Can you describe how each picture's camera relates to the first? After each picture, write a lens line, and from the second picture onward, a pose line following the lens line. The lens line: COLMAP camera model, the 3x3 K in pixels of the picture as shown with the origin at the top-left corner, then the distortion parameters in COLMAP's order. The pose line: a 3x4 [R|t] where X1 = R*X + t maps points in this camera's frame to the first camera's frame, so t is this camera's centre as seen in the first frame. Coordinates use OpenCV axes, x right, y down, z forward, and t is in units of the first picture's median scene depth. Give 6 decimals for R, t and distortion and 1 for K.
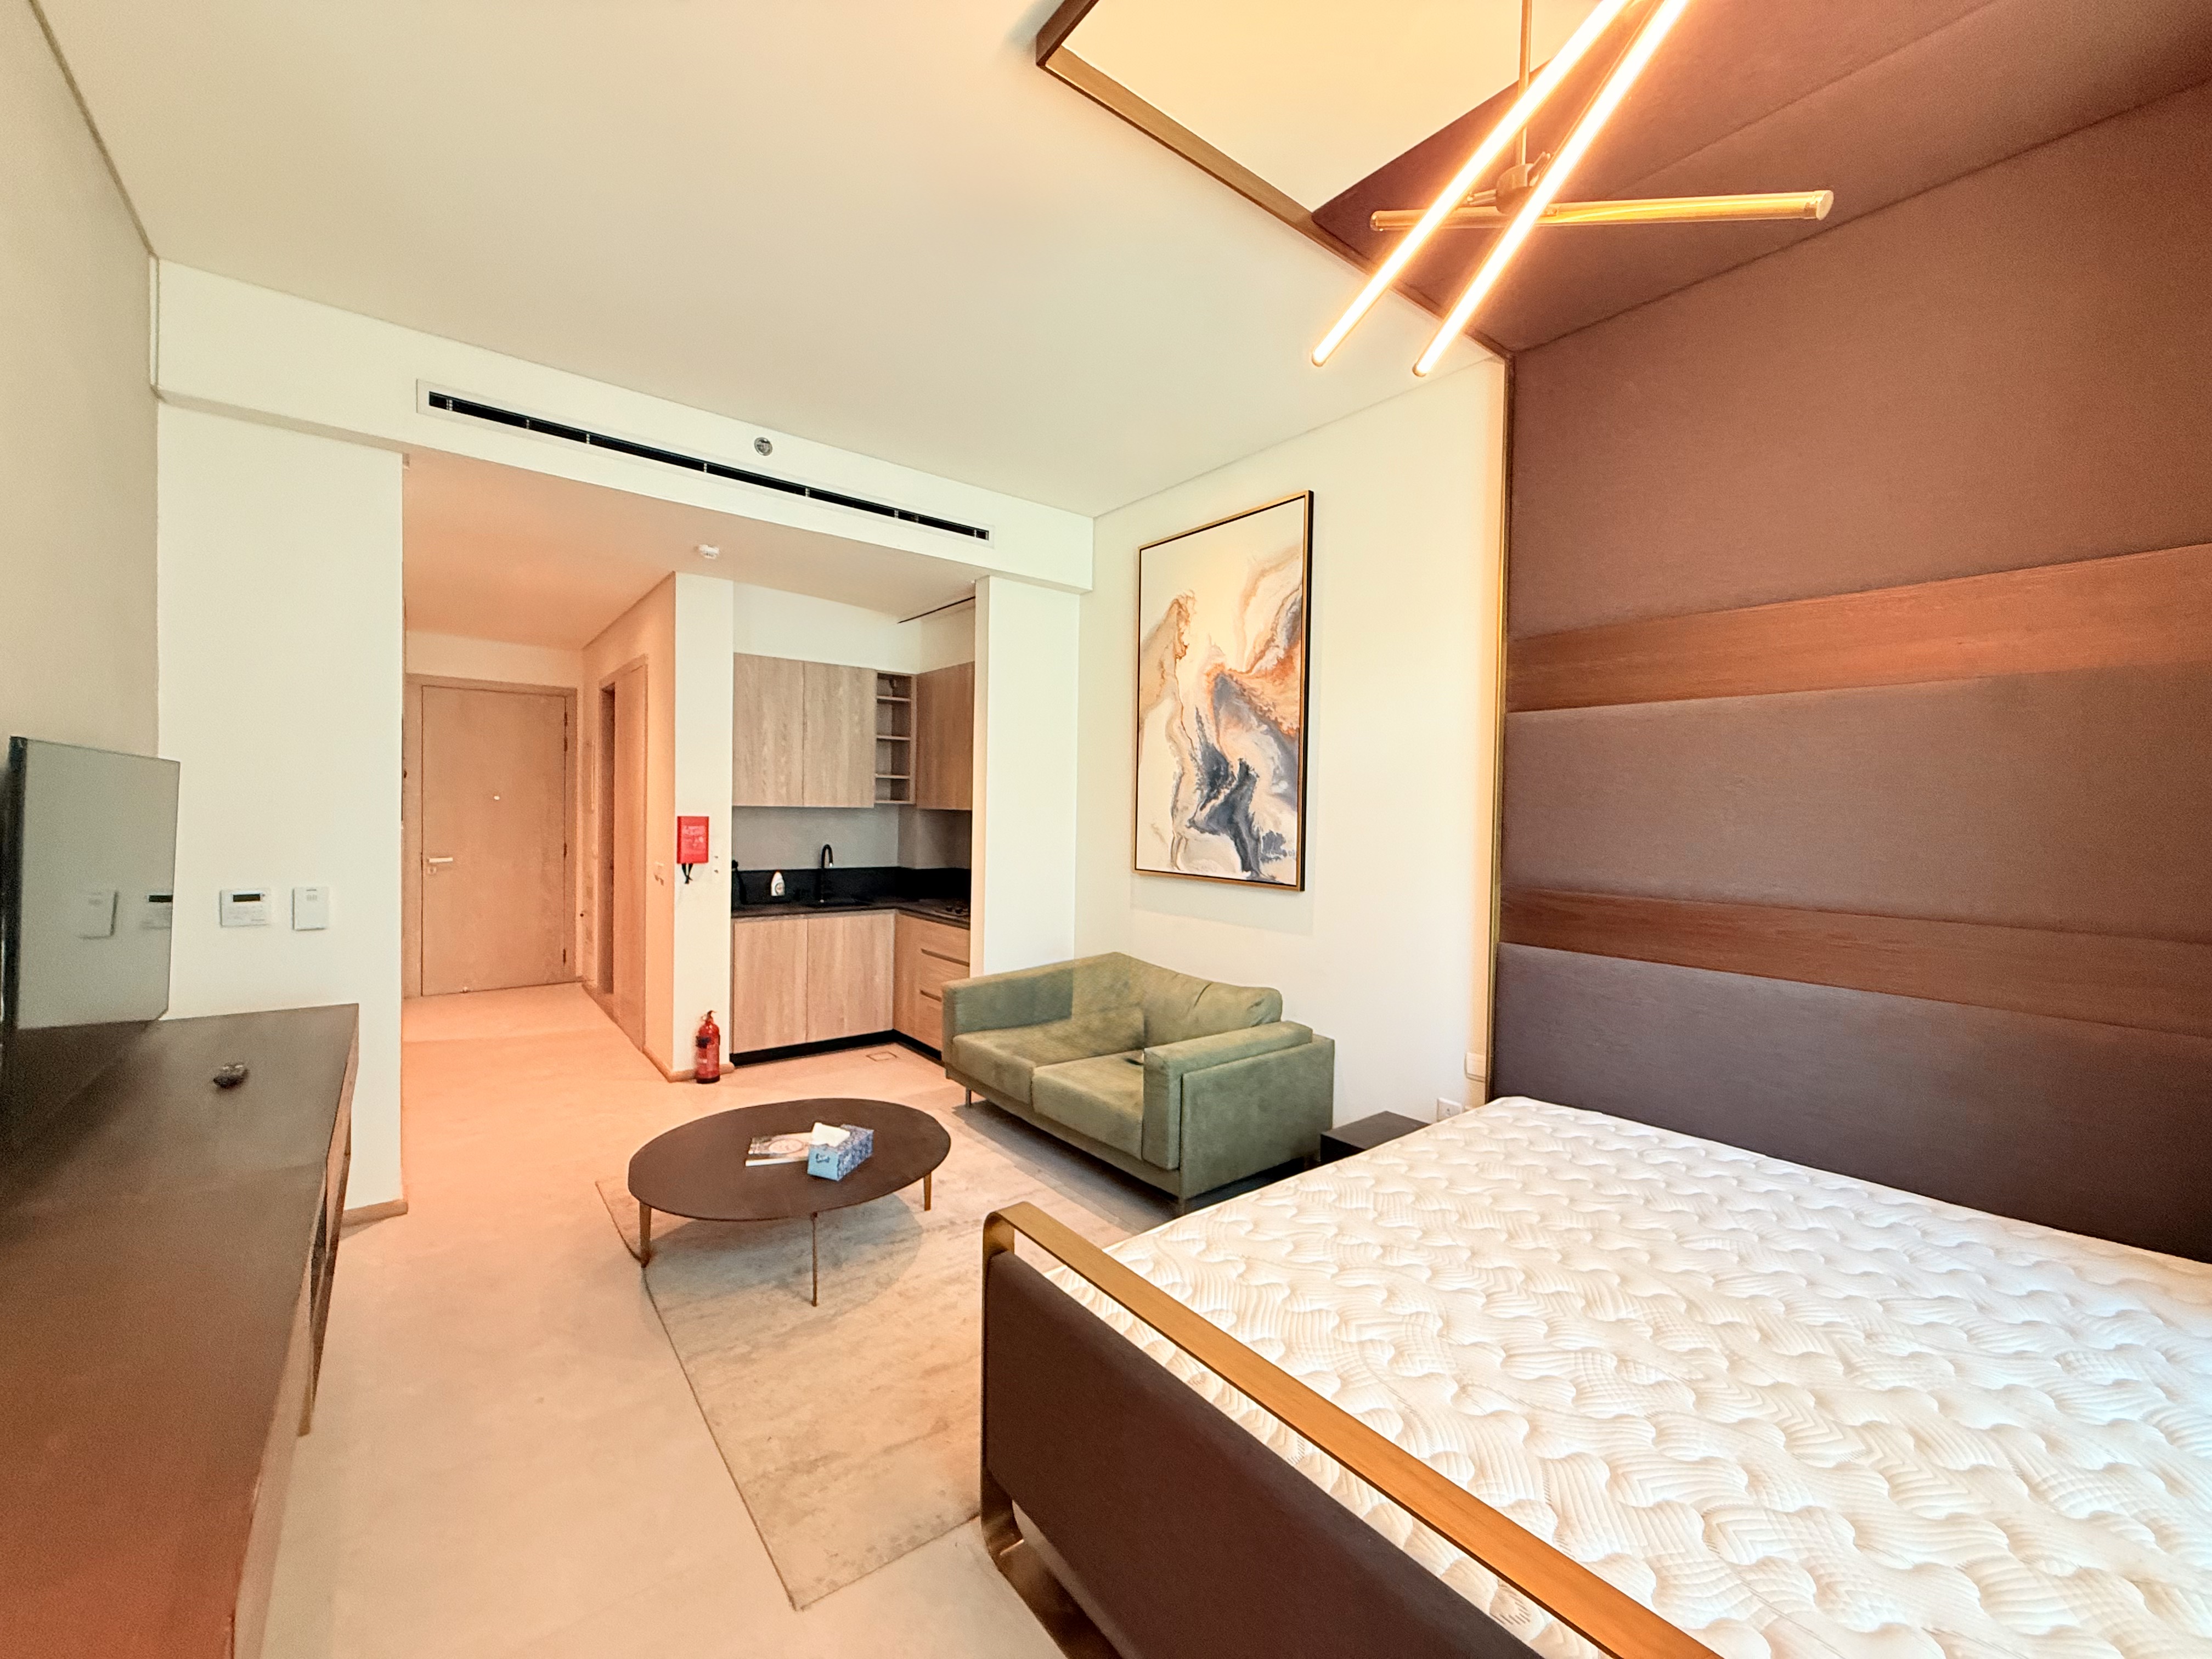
lens RADIAL K [[879.9, 0, 1099.8], [0, 879.9, 827.6], [0, 0, 1]] dist [-0.000323, -0.000026]
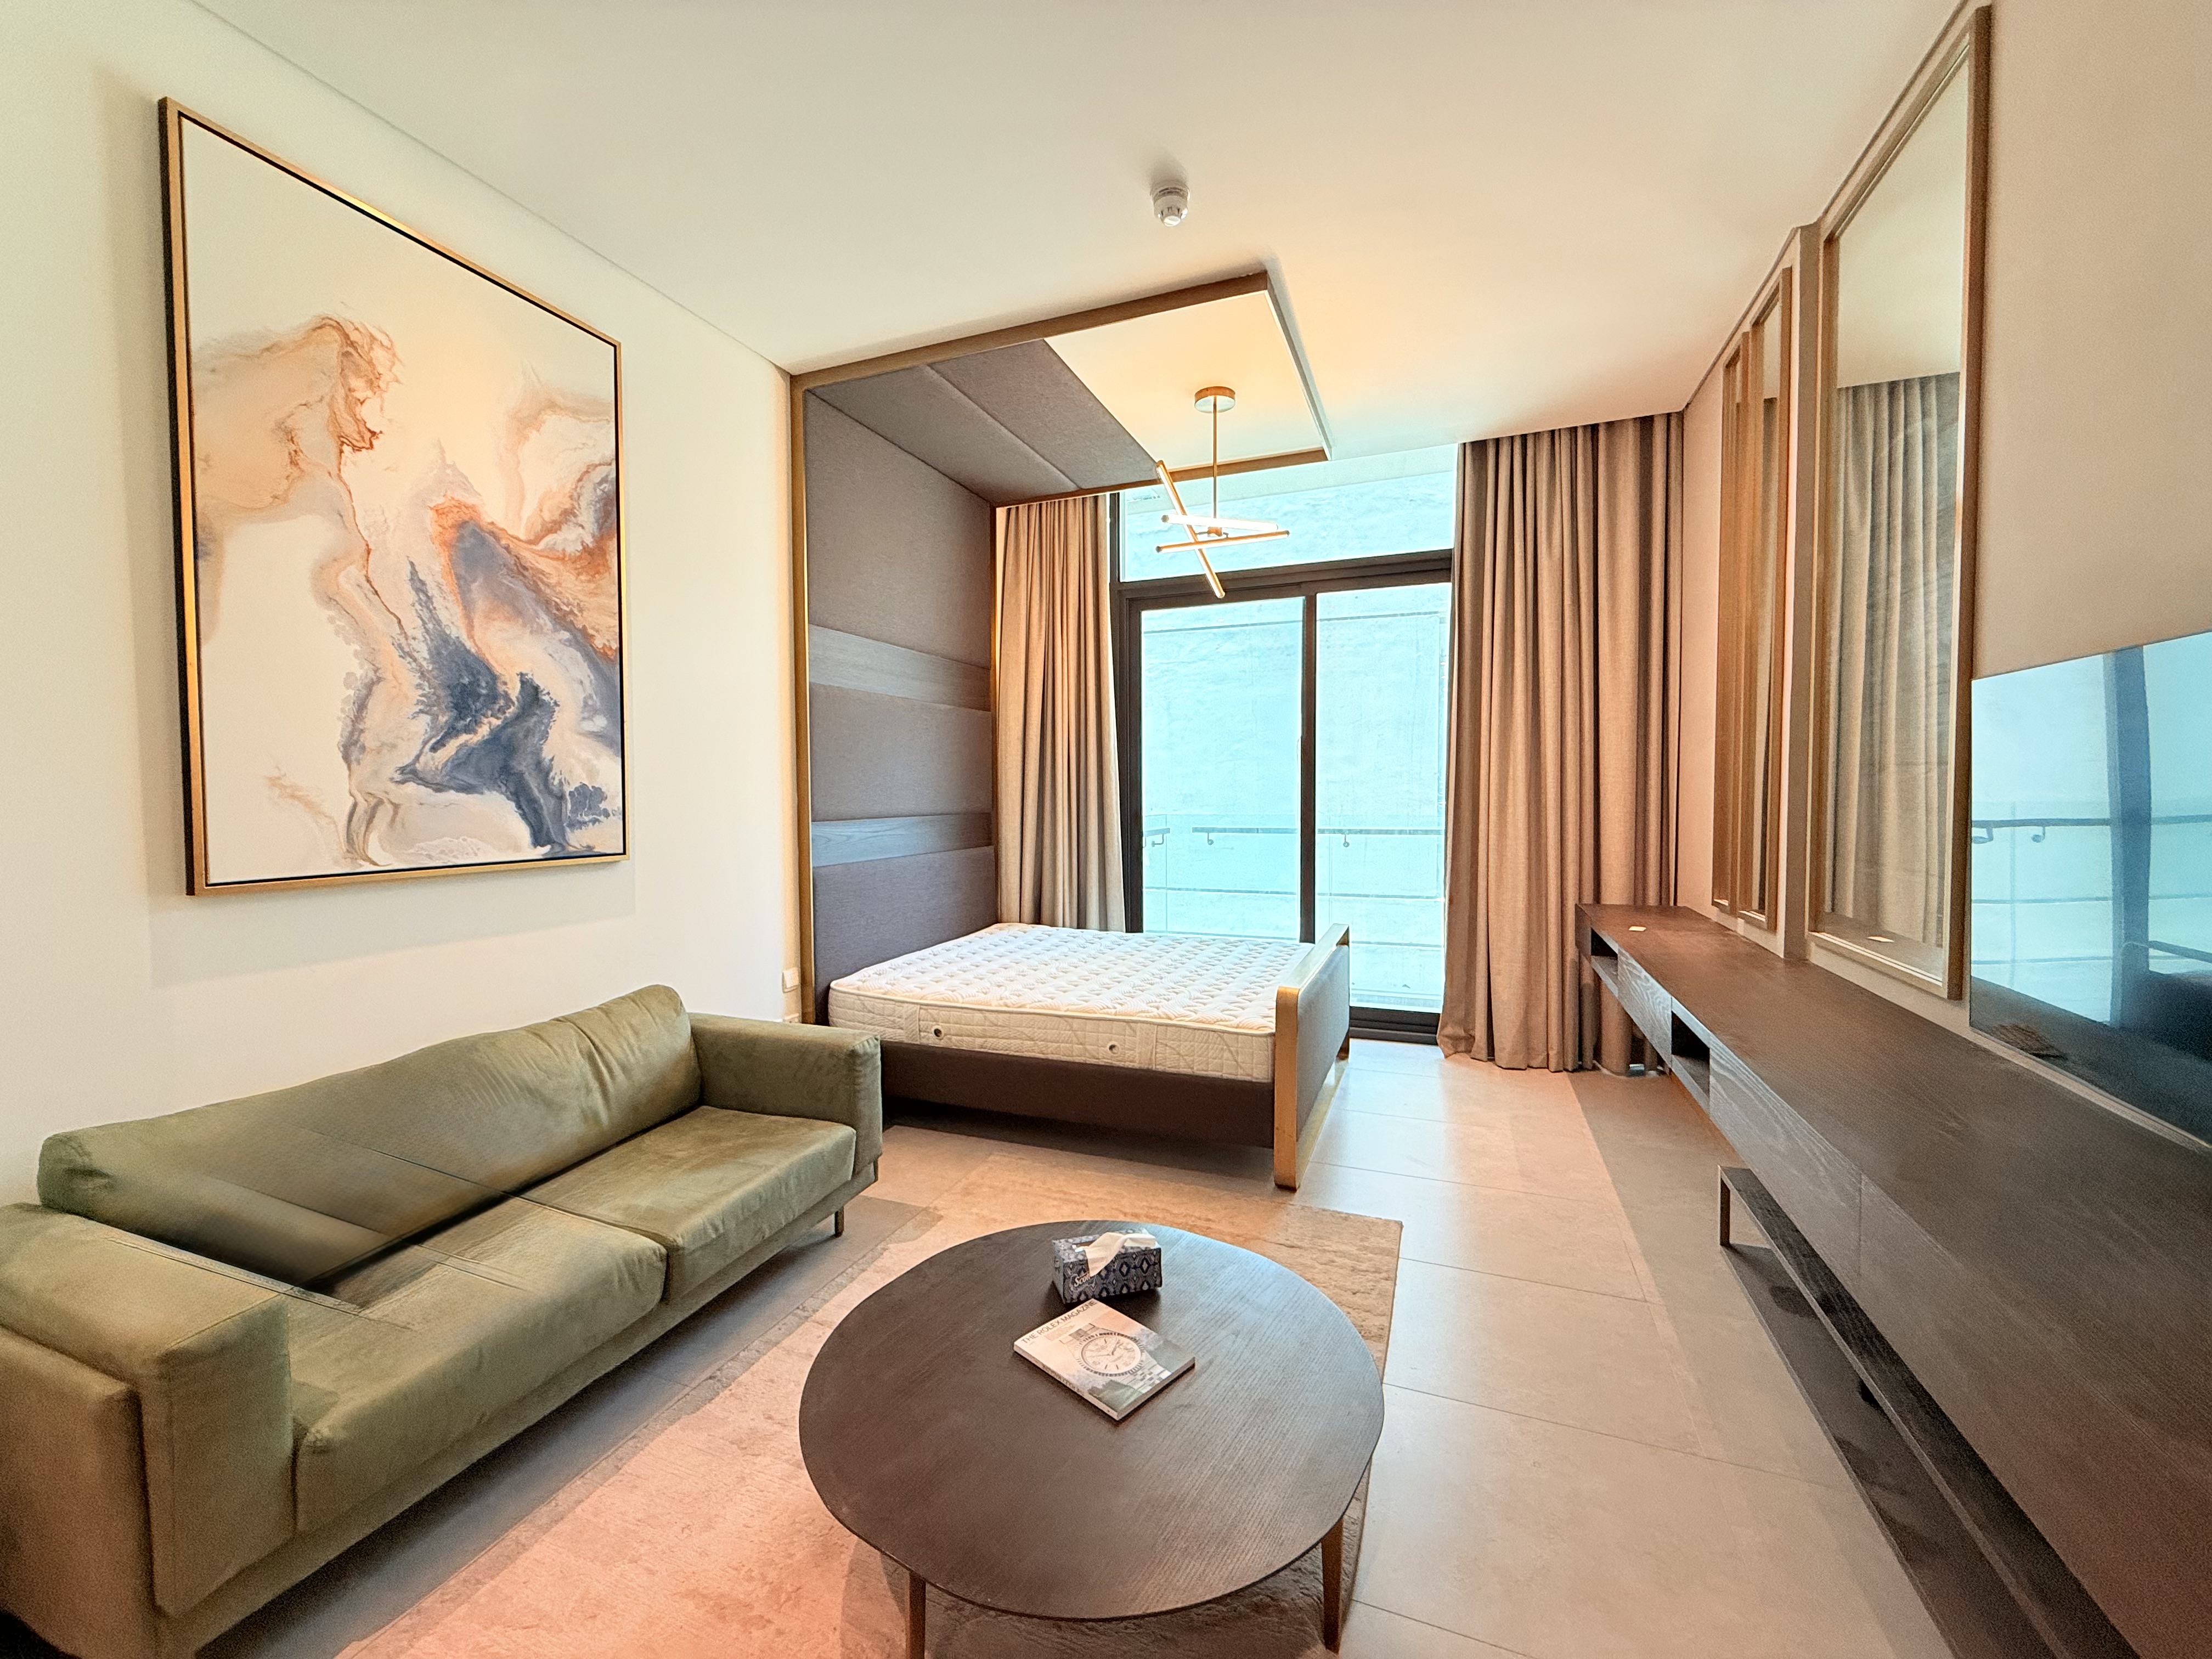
lens RADIAL K [[879.9, 0, 1105.4], [0, 879.9, 827.5], [0, 0, 1]] dist [-0.000323, -0.000026]
pose [[-0.503050, -0.050006, 0.862809, -0.546609], [0.016496, 0.997587, 0.067435, -0.001688], [-0.864100, 0.048156, -0.501011, 0.849634]]
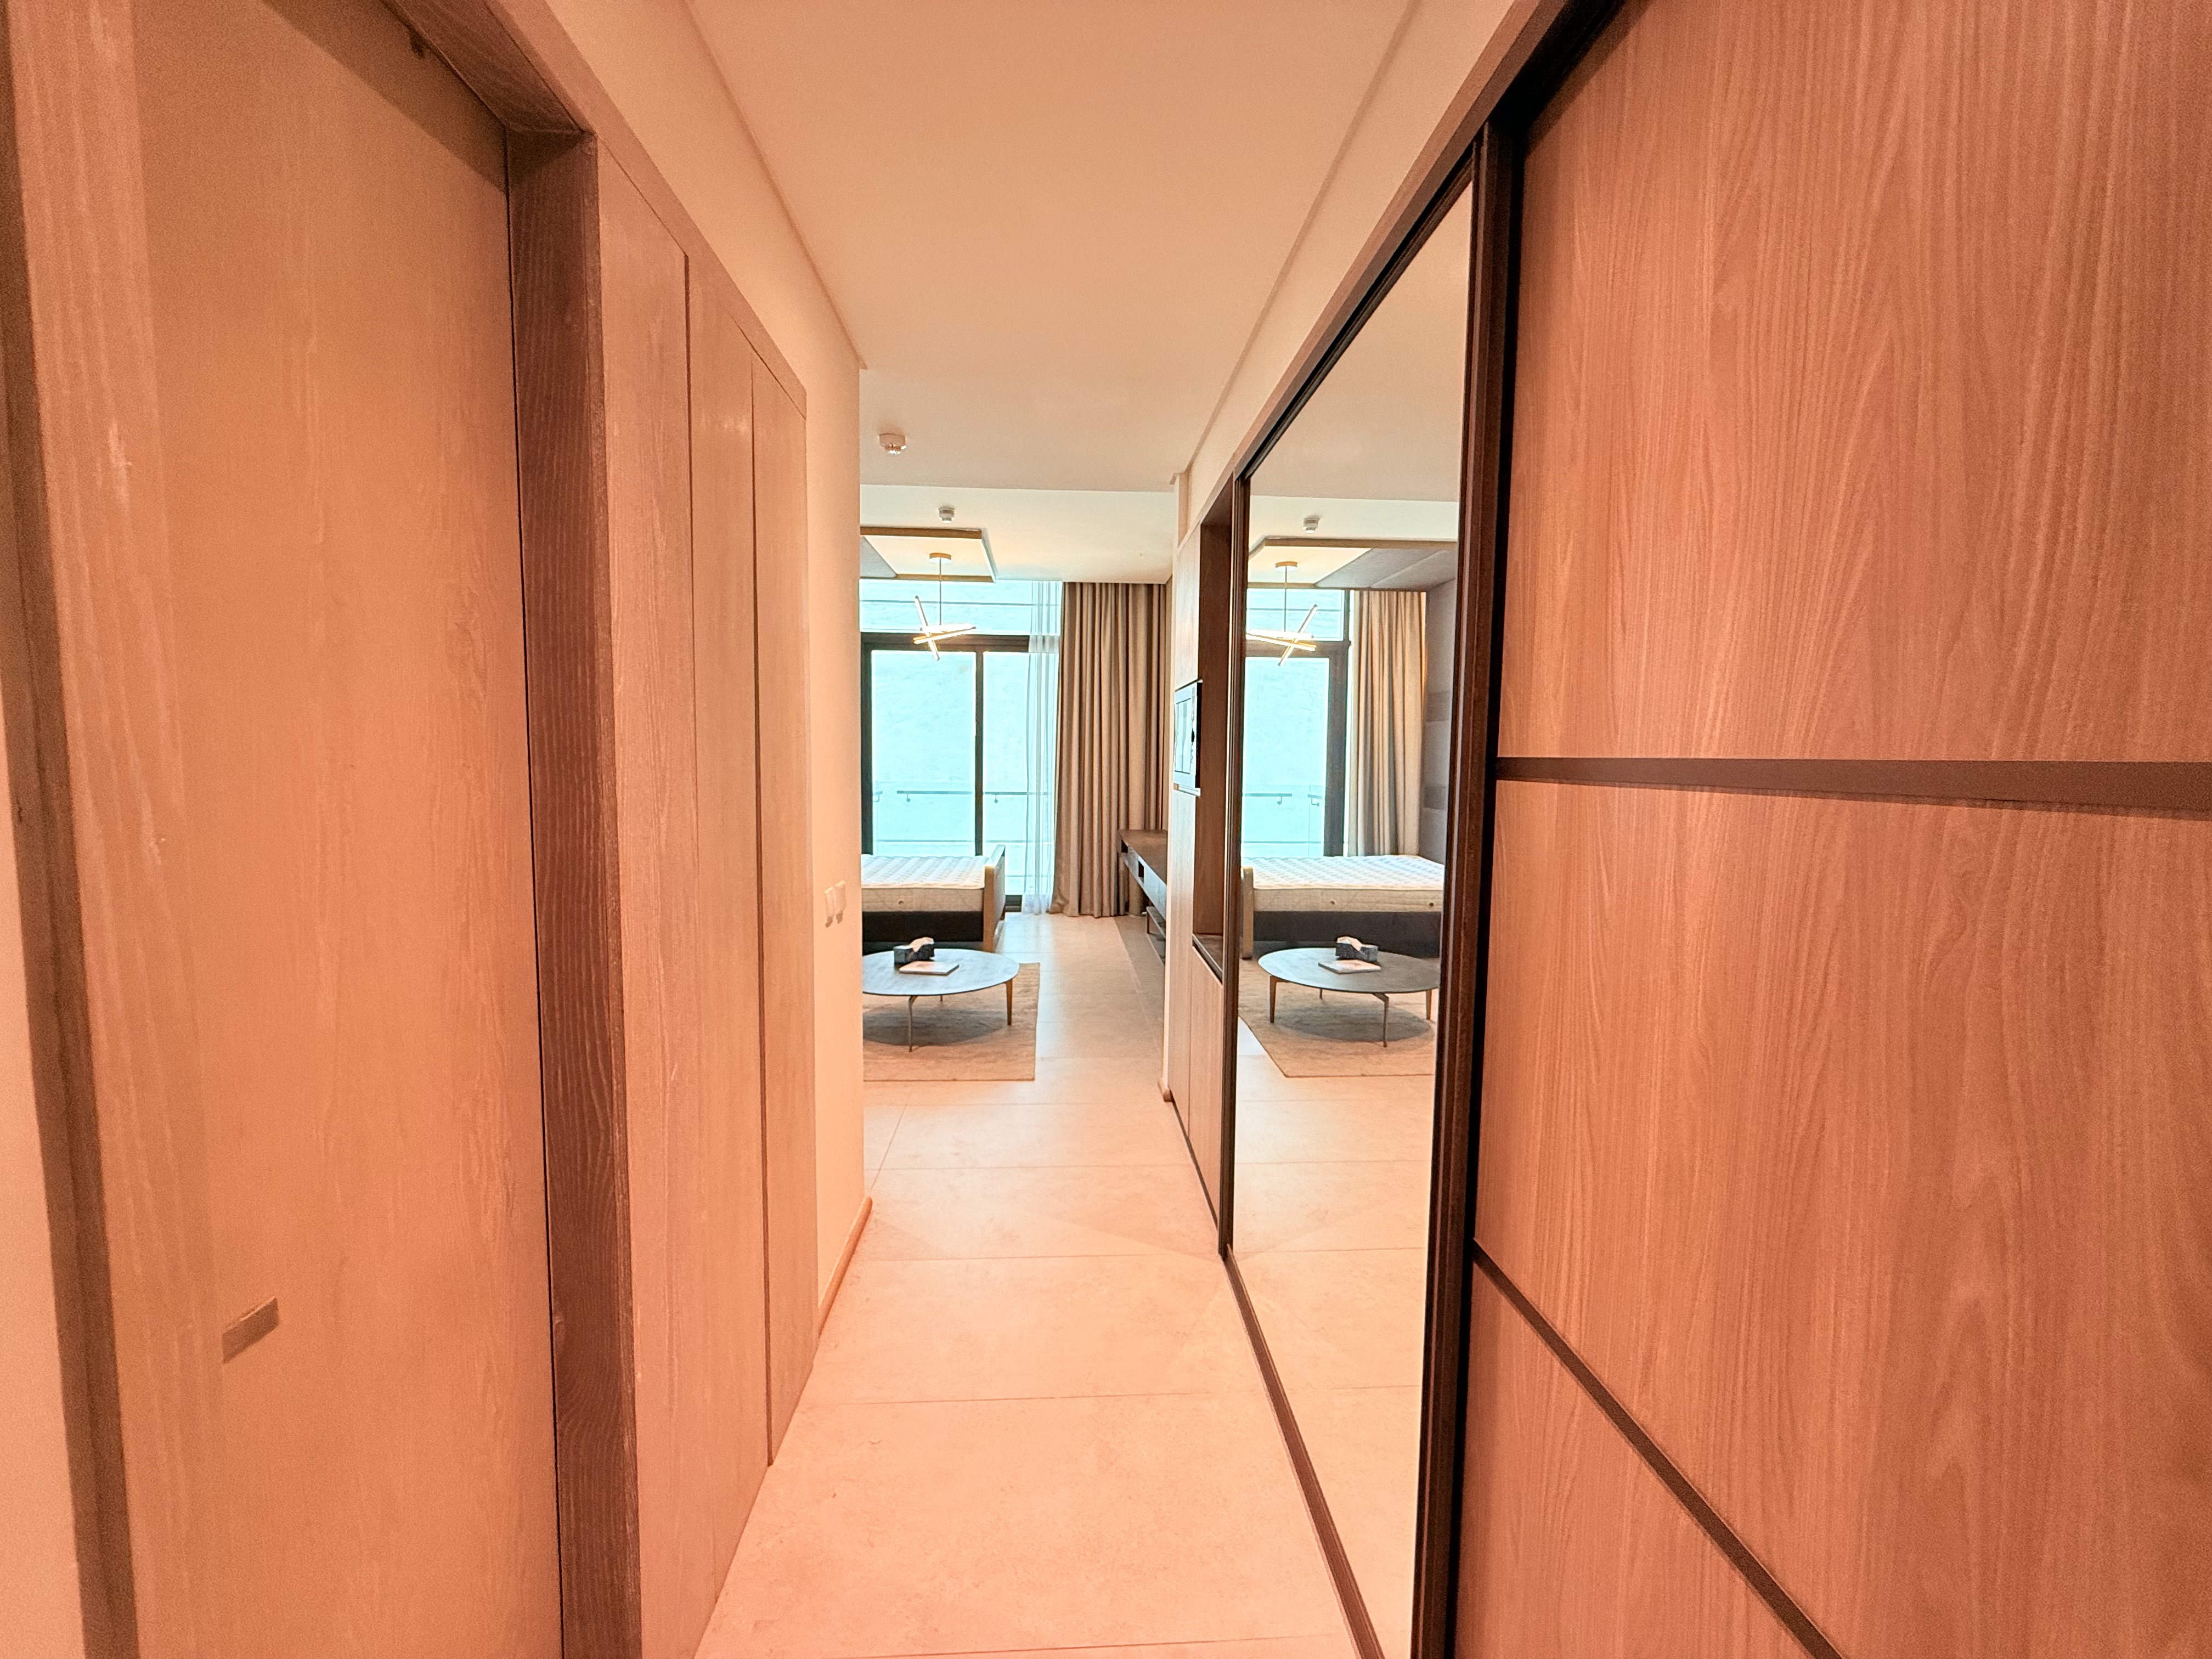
lens RADIAL K [[879.9, 0, 1100.7], [0, 879.9, 829.6], [0, 0, 1]] dist [-0.000323, -0.000026]
pose [[-0.819742, -0.079373, 0.567207, -1.006971], [-0.017929, 0.993421, 0.113104, -0.057356], [-0.572452, 0.082547, -0.815772, 1.466707]]
